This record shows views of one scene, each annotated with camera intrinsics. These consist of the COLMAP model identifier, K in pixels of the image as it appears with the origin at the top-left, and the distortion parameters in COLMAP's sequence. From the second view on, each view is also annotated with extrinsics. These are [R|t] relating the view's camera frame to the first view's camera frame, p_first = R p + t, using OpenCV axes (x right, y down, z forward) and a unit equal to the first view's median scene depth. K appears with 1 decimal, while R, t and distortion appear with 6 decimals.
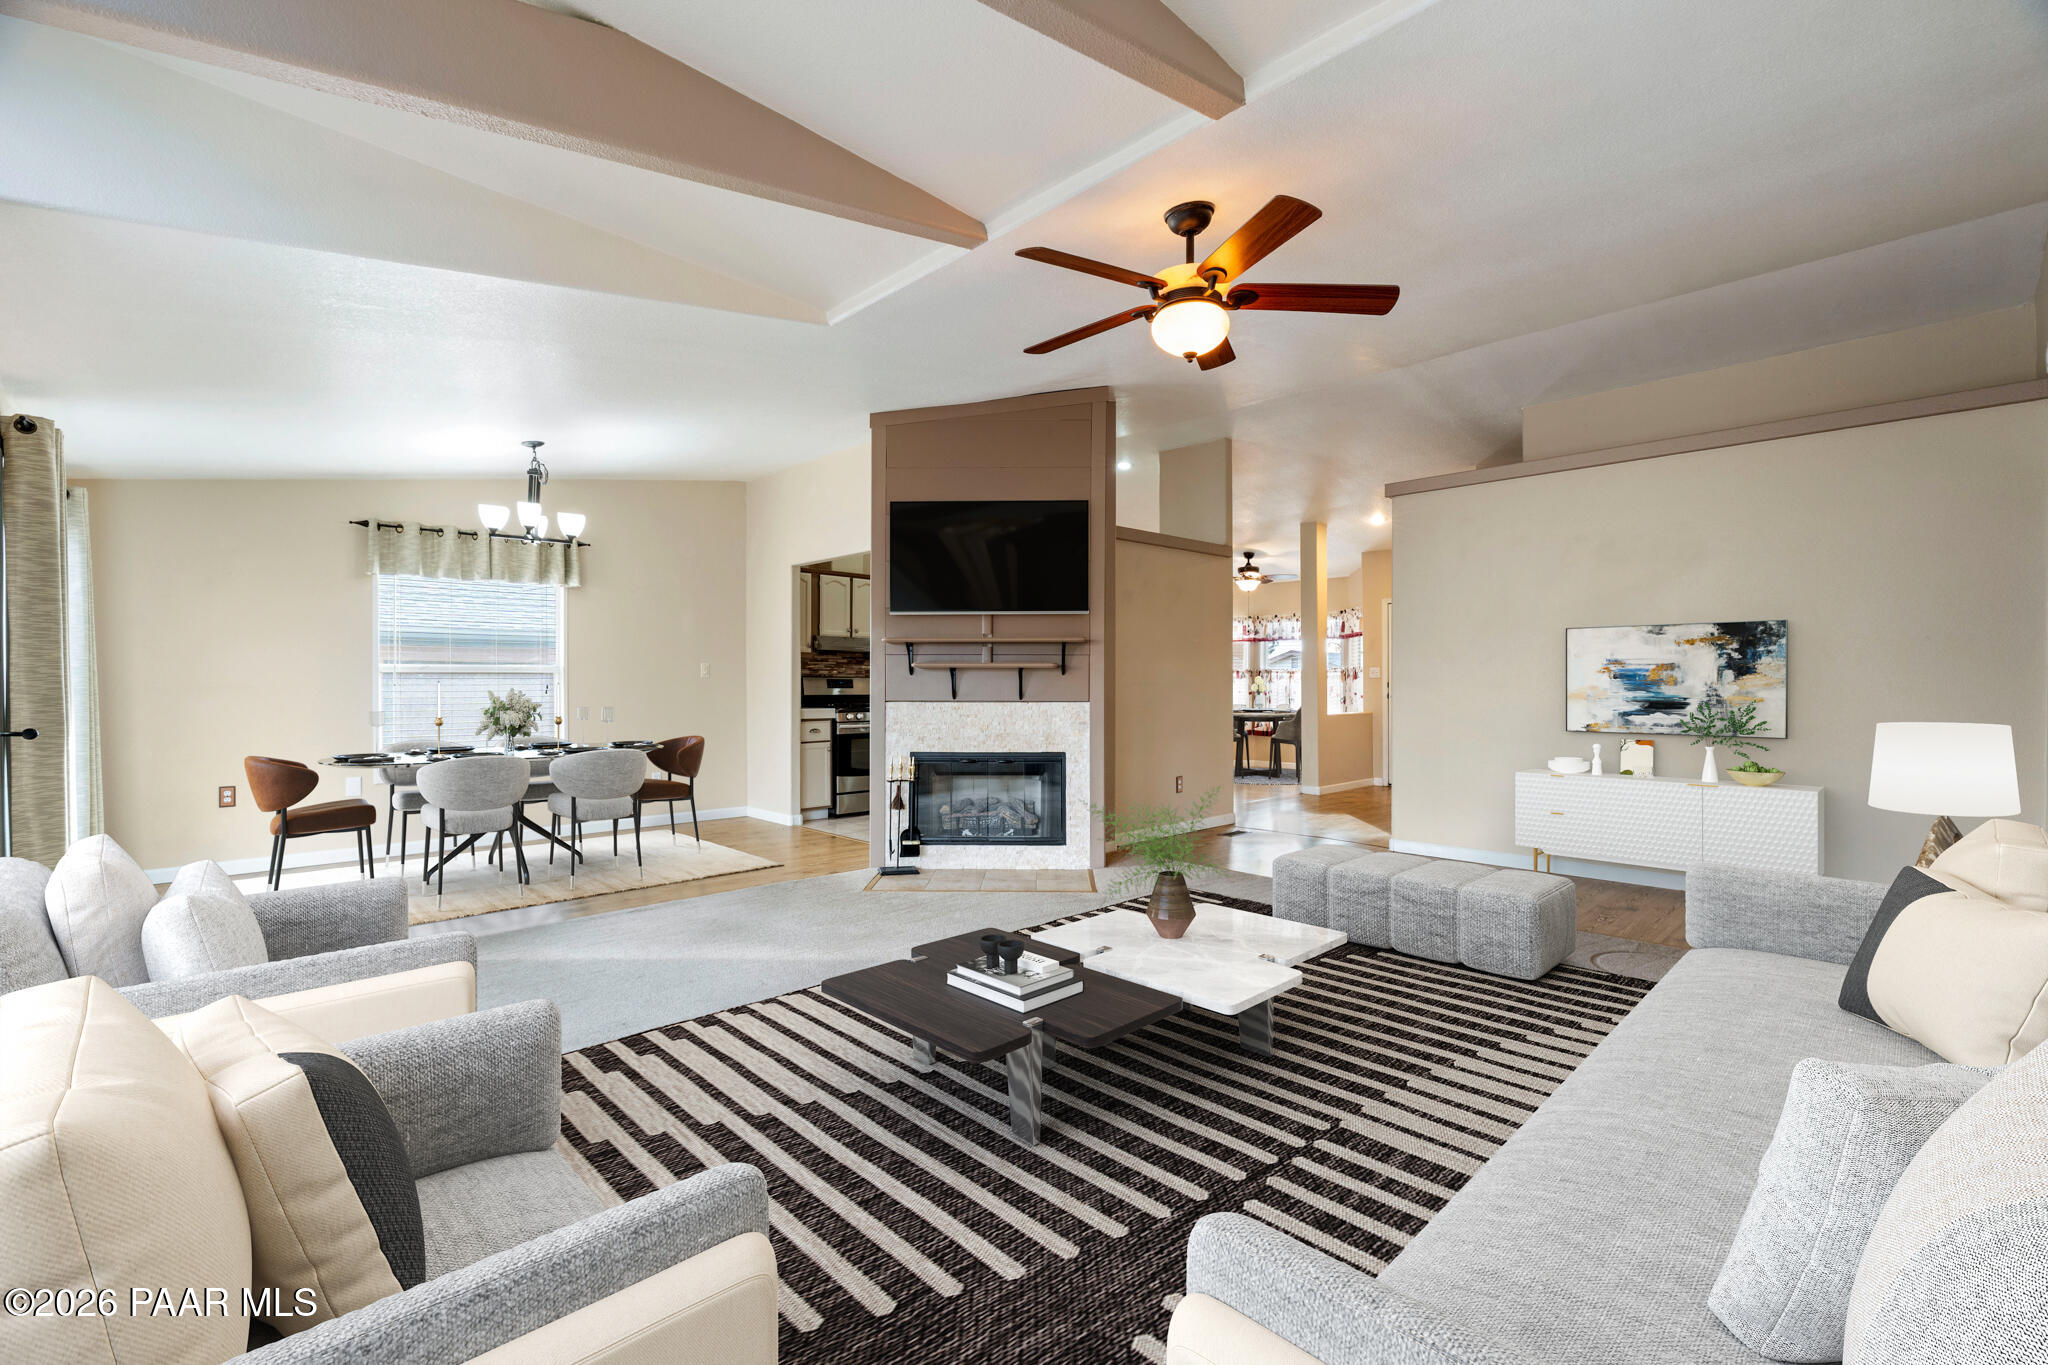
lens RADIAL K [[908.3, 0, 1022.5], [0, 908.3, 677.9], [0, 0, 1]] dist [0.003164, 0.000411]
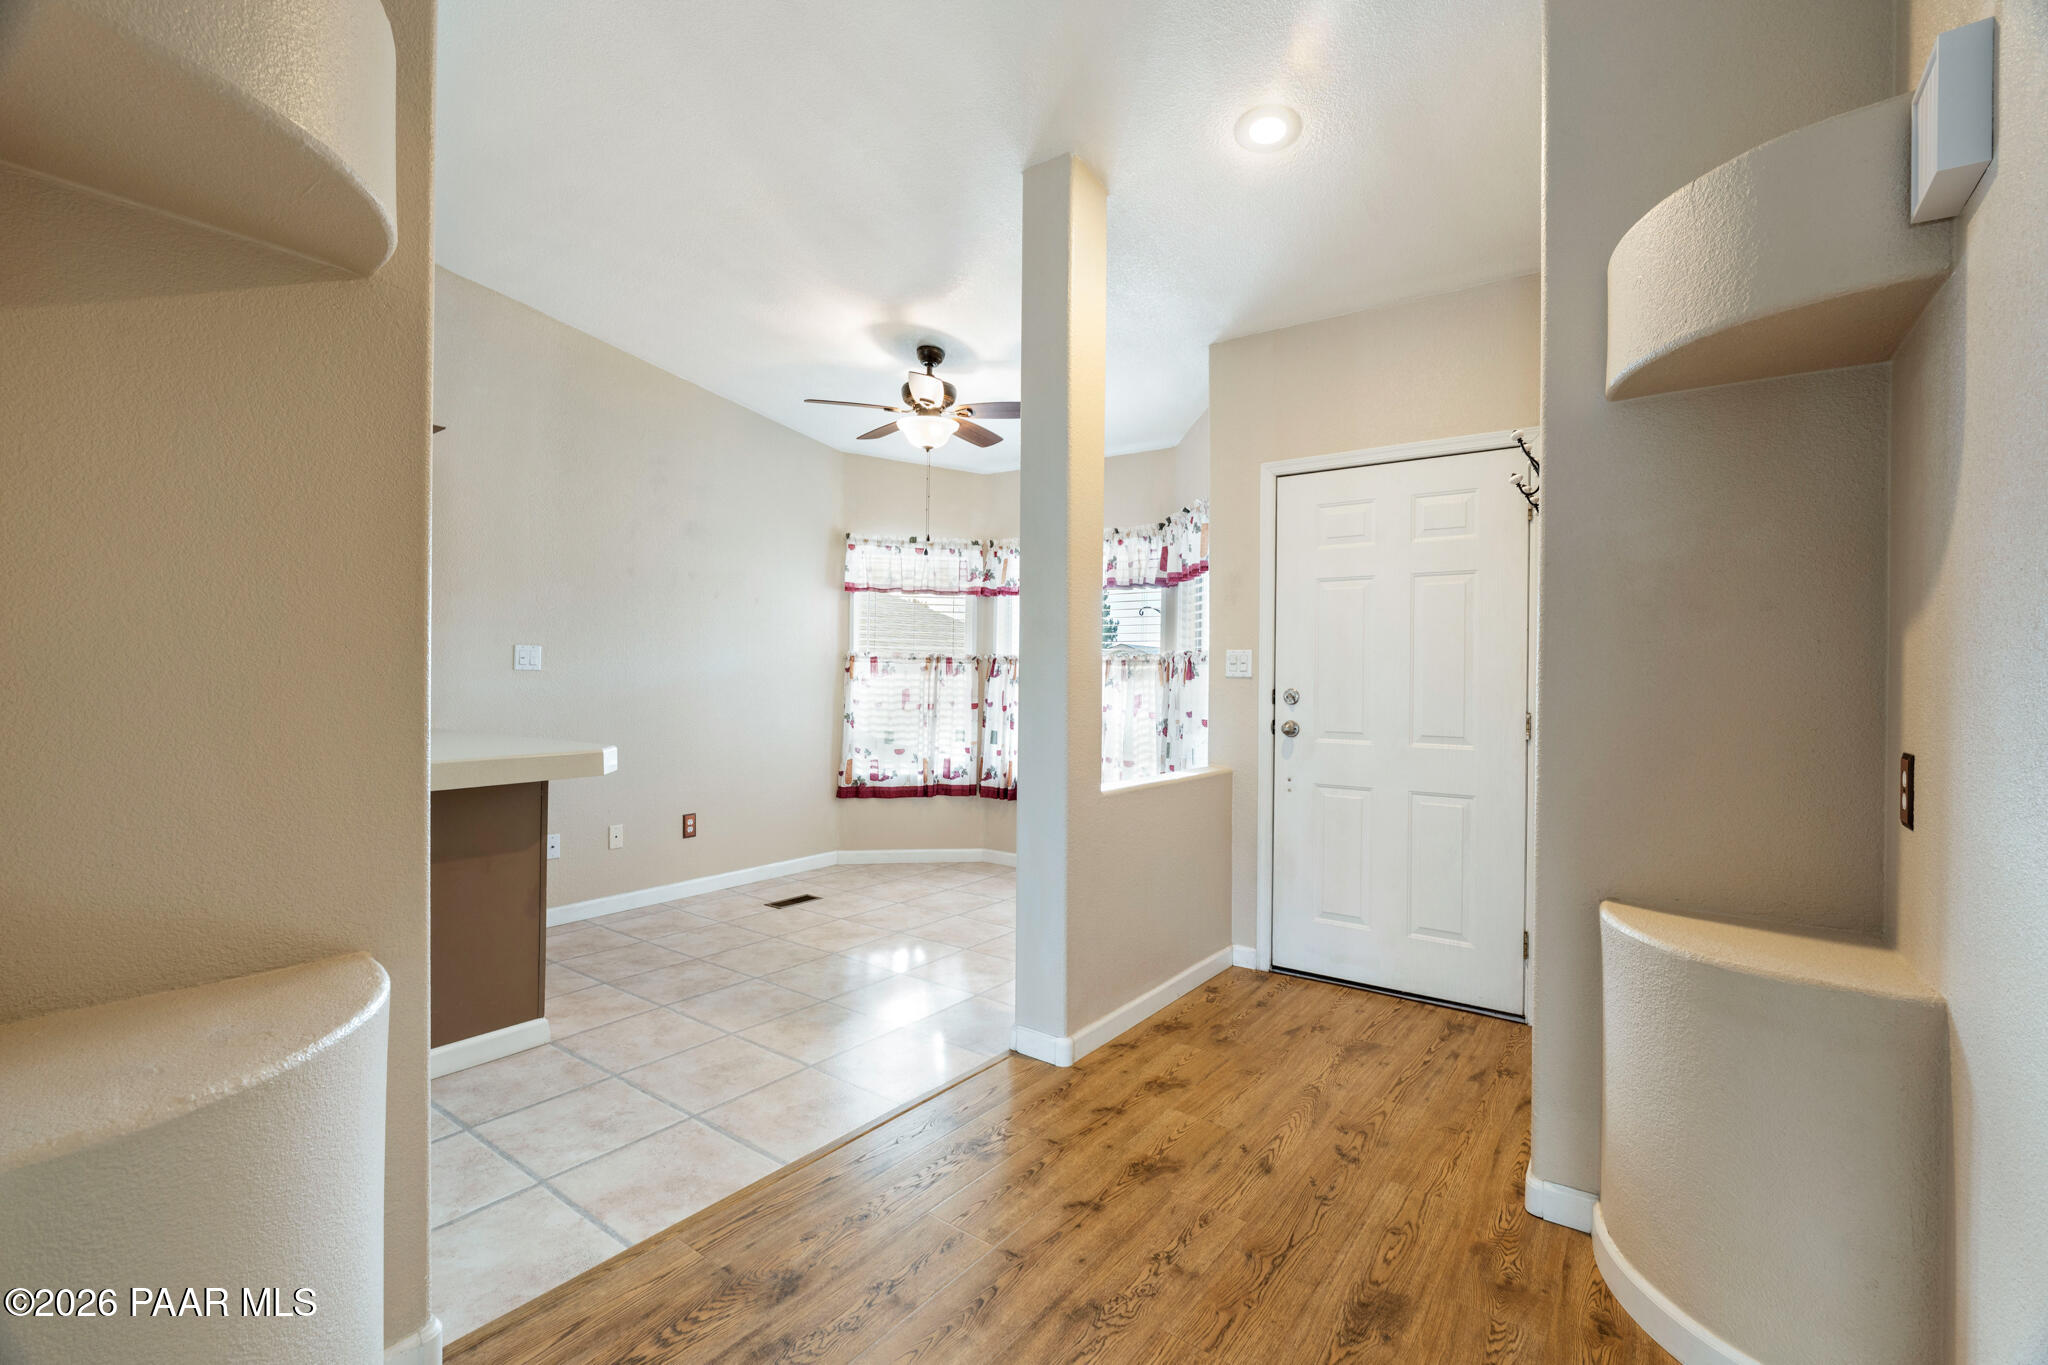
lens RADIAL K [[908.3, 0, 1024.9], [0, 908.3, 680.2], [0, 0, 1]] dist [0.003164, 0.000411]
pose [[0.986418, 0.012739, 0.163759, 0.227314], [-0.013280, 0.999909, 0.002208, 0.001678], [-0.163716, -0.004352, 0.986498, 0.613002]]
